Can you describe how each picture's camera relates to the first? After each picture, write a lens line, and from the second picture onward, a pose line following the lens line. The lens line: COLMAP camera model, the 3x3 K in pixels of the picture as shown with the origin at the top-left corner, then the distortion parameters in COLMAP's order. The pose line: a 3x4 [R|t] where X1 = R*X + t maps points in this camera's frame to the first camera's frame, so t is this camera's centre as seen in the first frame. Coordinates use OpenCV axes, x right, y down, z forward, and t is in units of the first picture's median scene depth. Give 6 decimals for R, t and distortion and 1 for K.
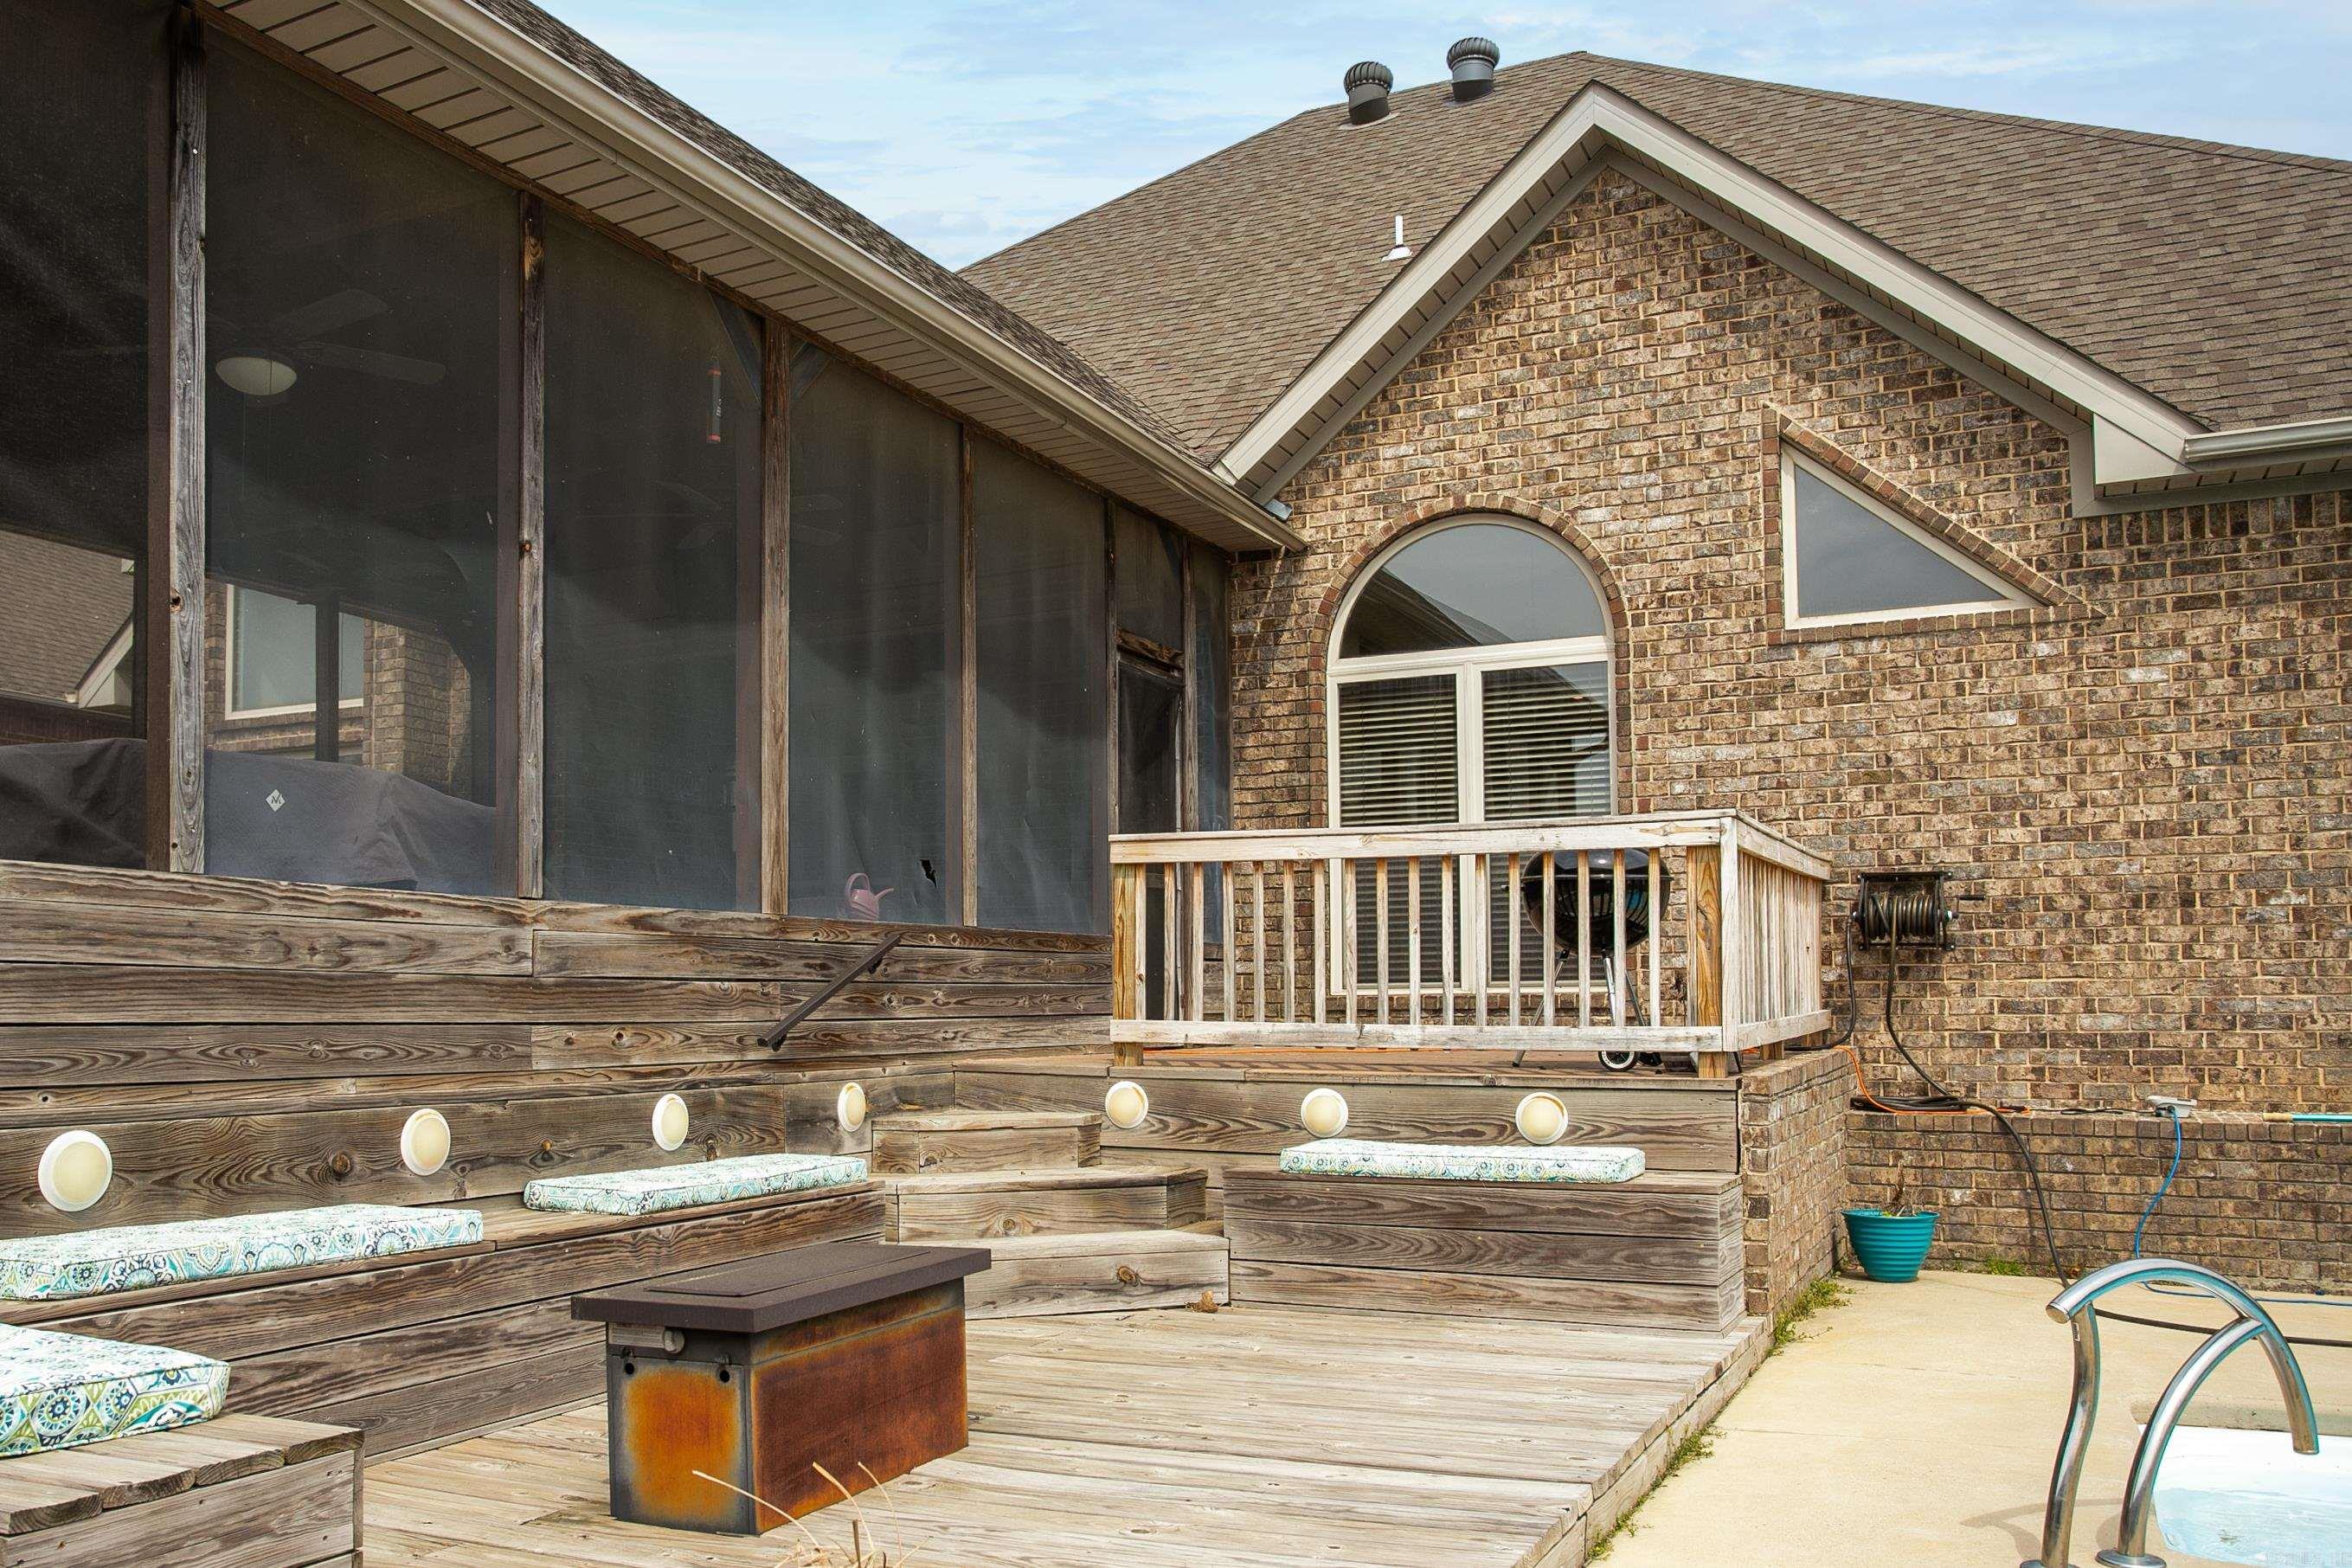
lens RADIAL K [[1939.0, 0, 1060.0], [0, 1939.0, 924.6], [0, 0, 1]] dist [-0.006541, 0.006507]
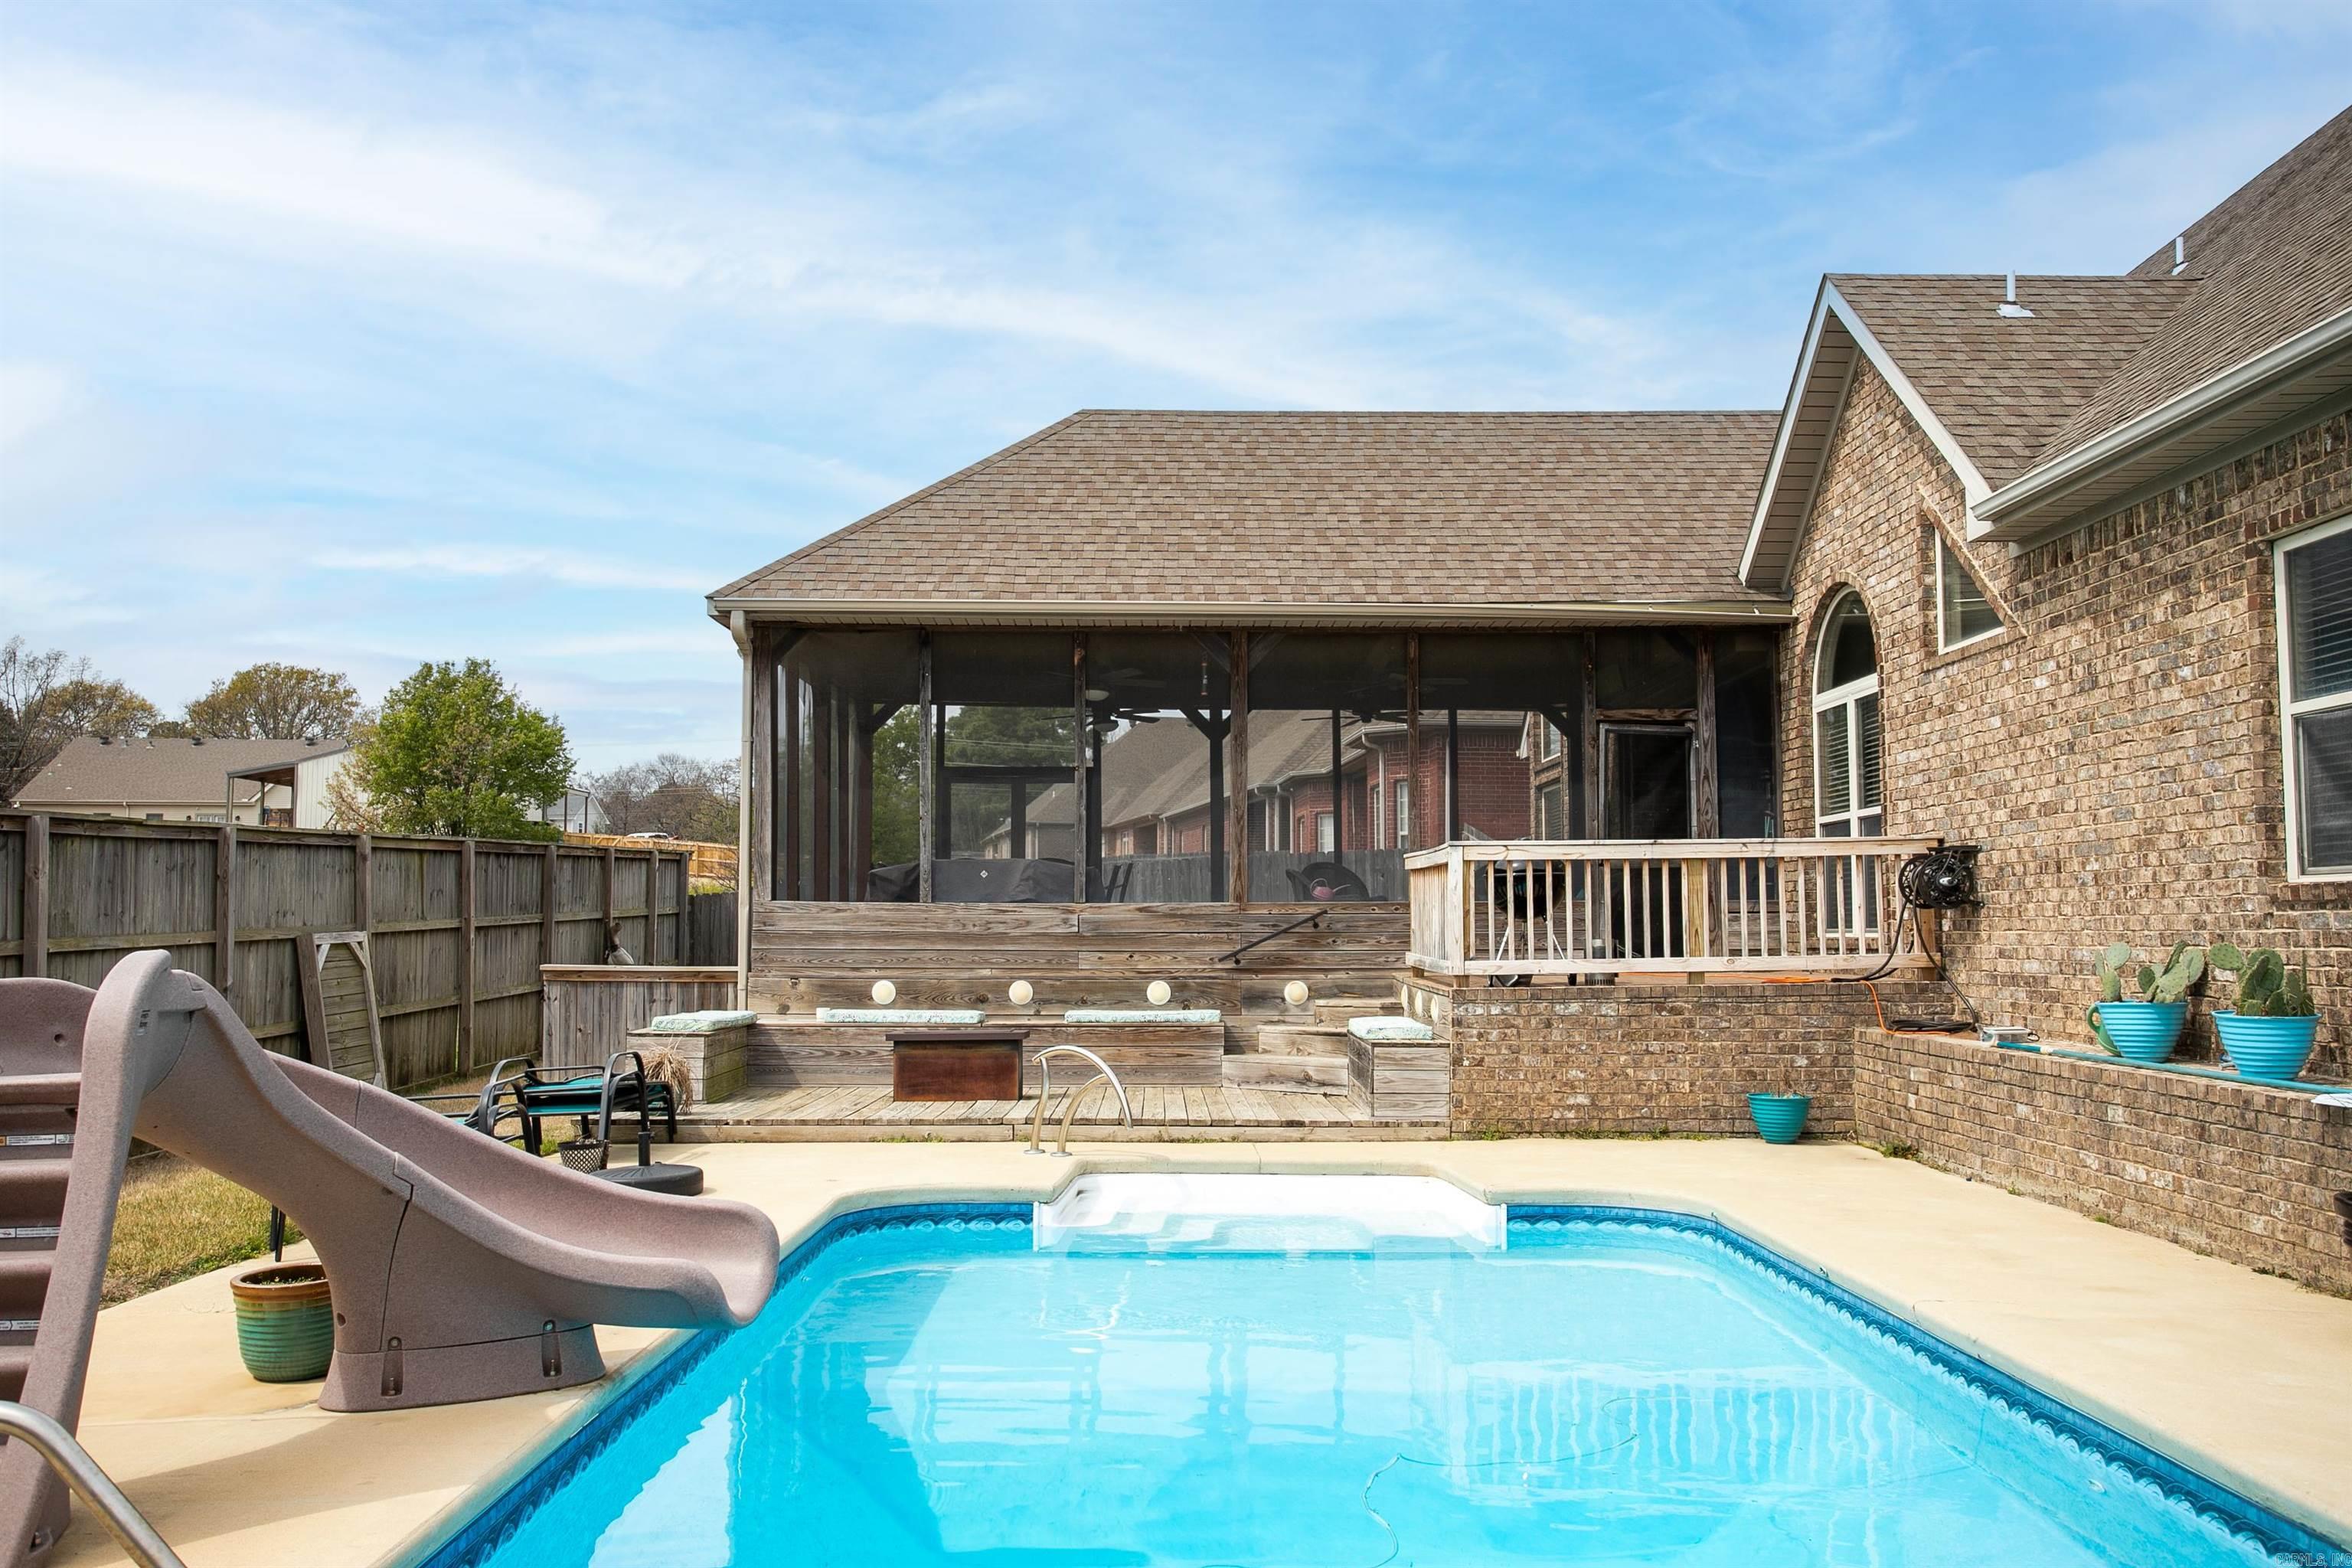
lens RADIAL K [[1868.5, 0, 1167.6], [0, 1868.5, 815.6], [0, 0, 1]] dist [-0.041020, 0.113357]
pose [[0.455069, -0.050724, -0.889011, 1.882418], [0.036842, 0.998594, -0.038117, -0.028533], [0.889694, -0.015407, 0.456297, -0.039864]]
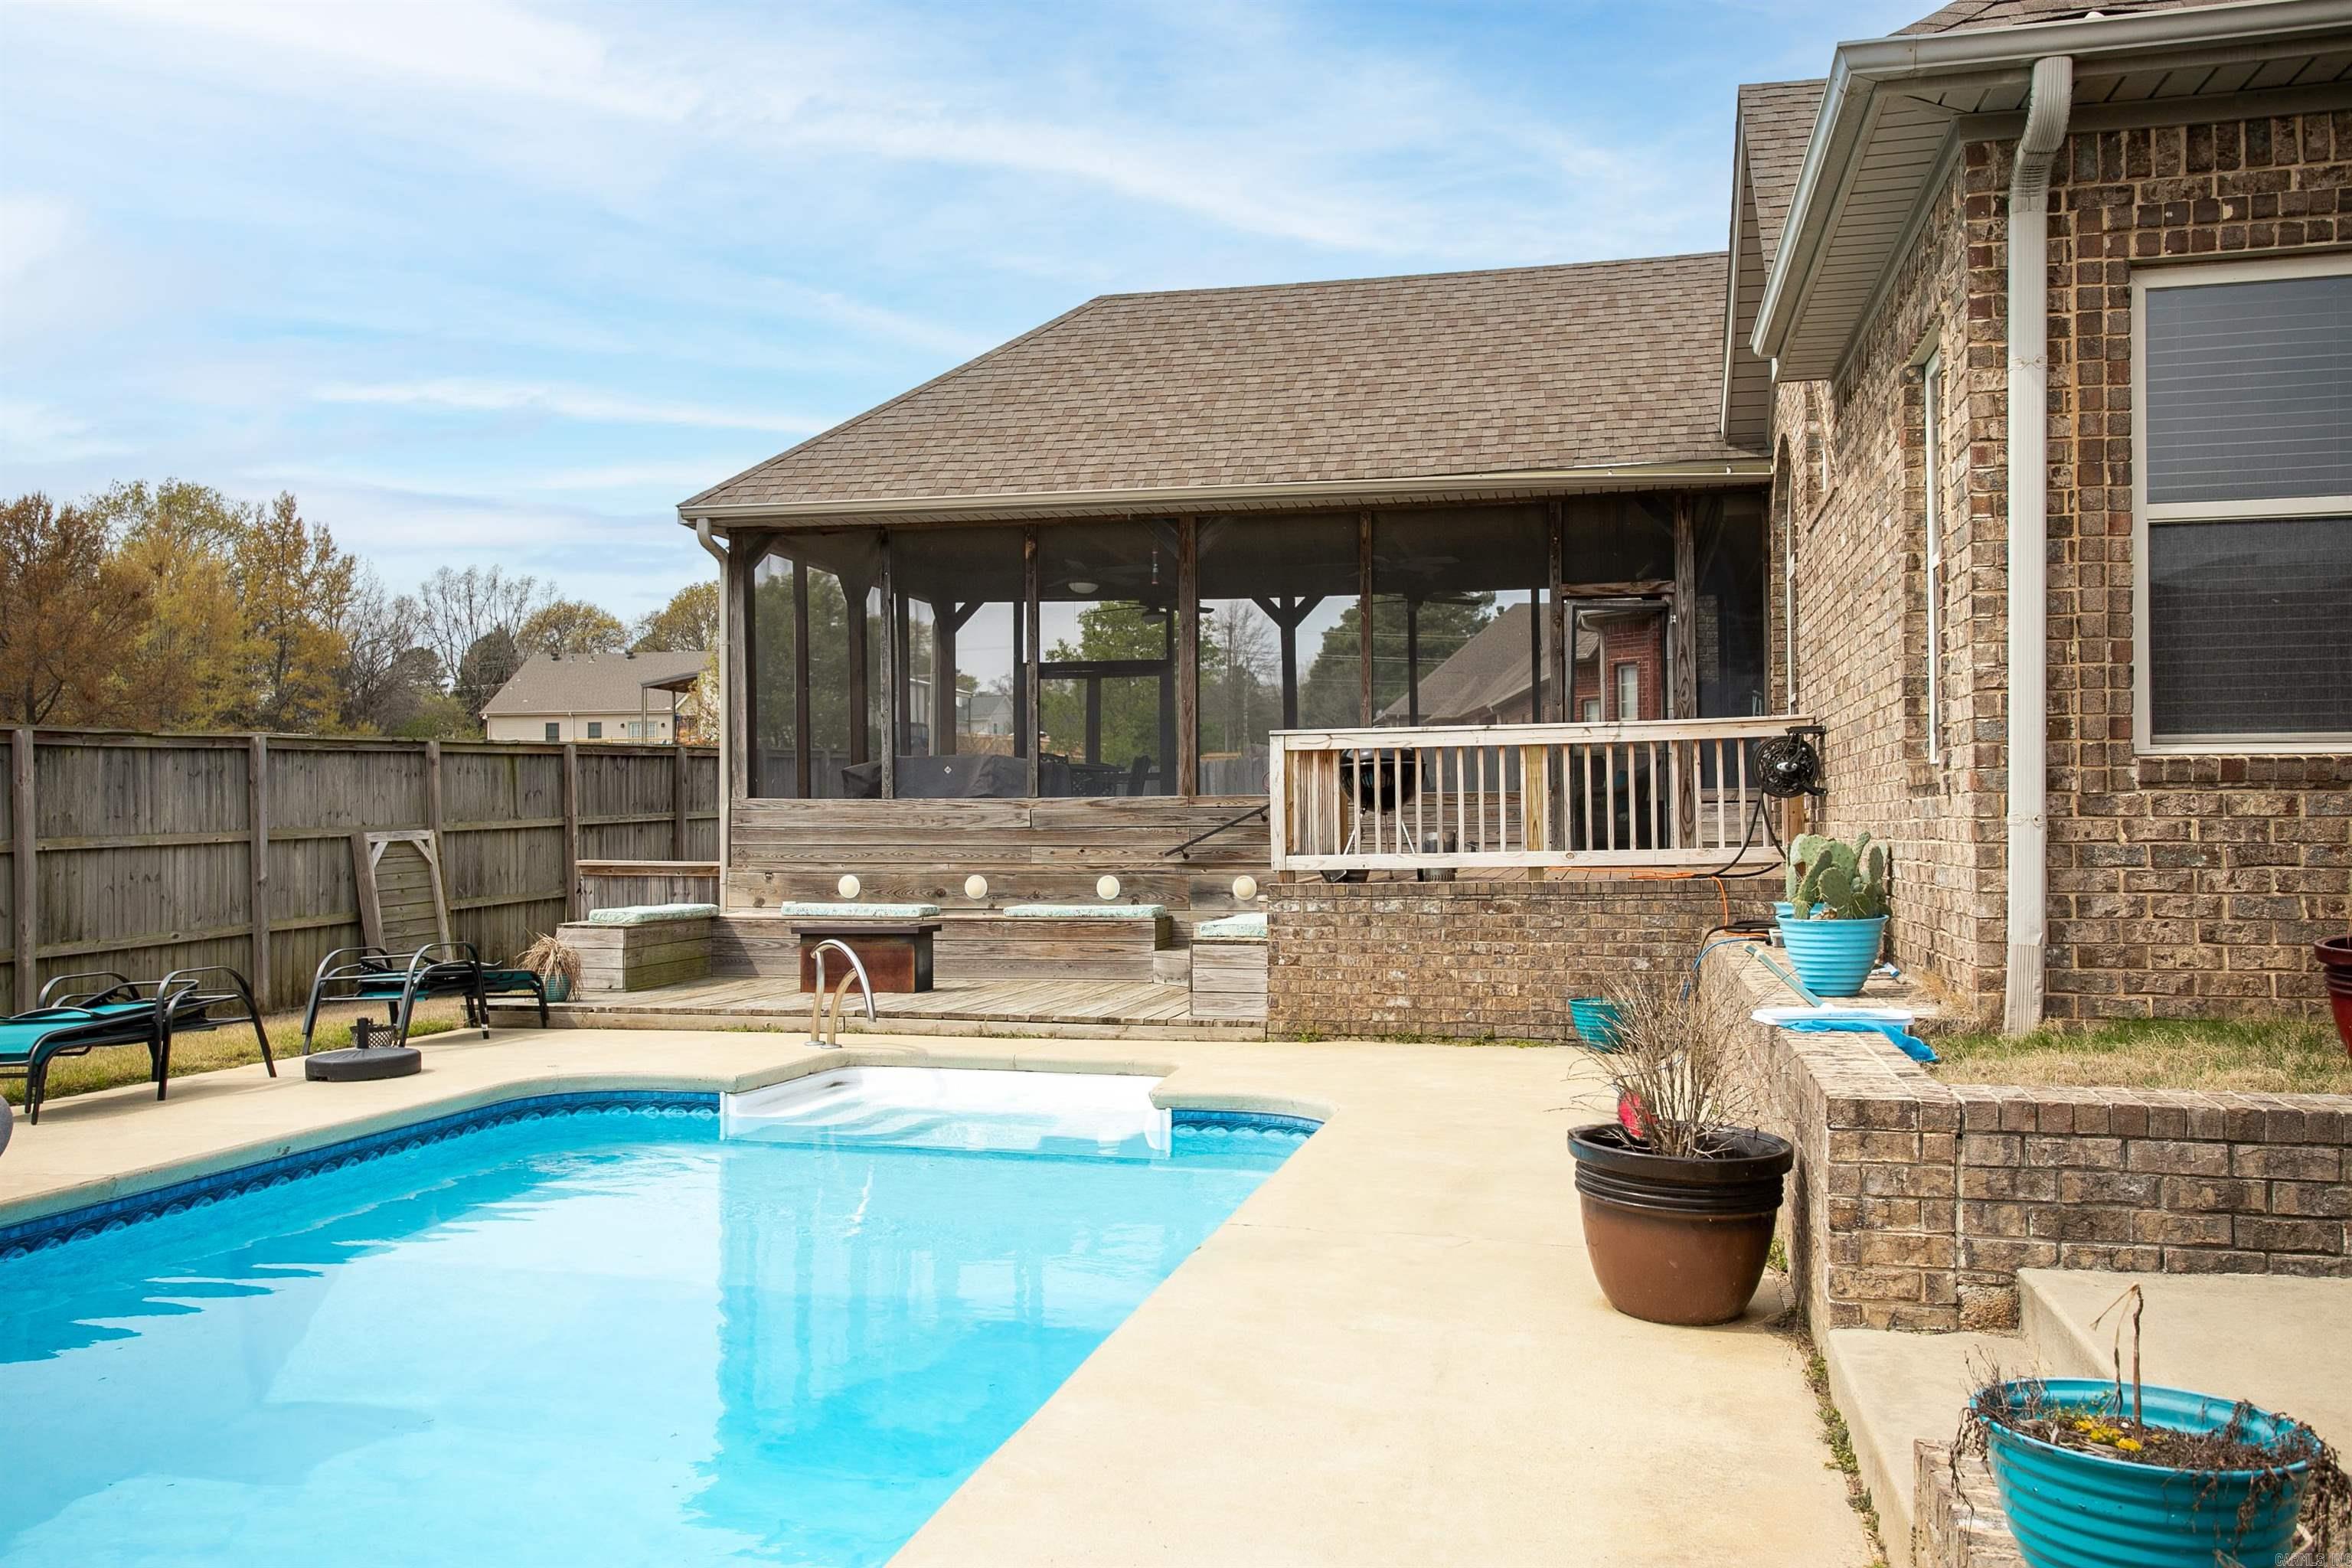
lens RADIAL K [[1868.5, 0, 1167.6], [0, 1868.5, 815.6], [0, 0, 1]] dist [-0.041020, 0.113357]
pose [[0.238421, -0.002174, -0.971159, 2.057083], [0.046992, 0.998852, 0.009301, -0.003937], [0.970024, -0.047854, 0.238250, 0.534372]]
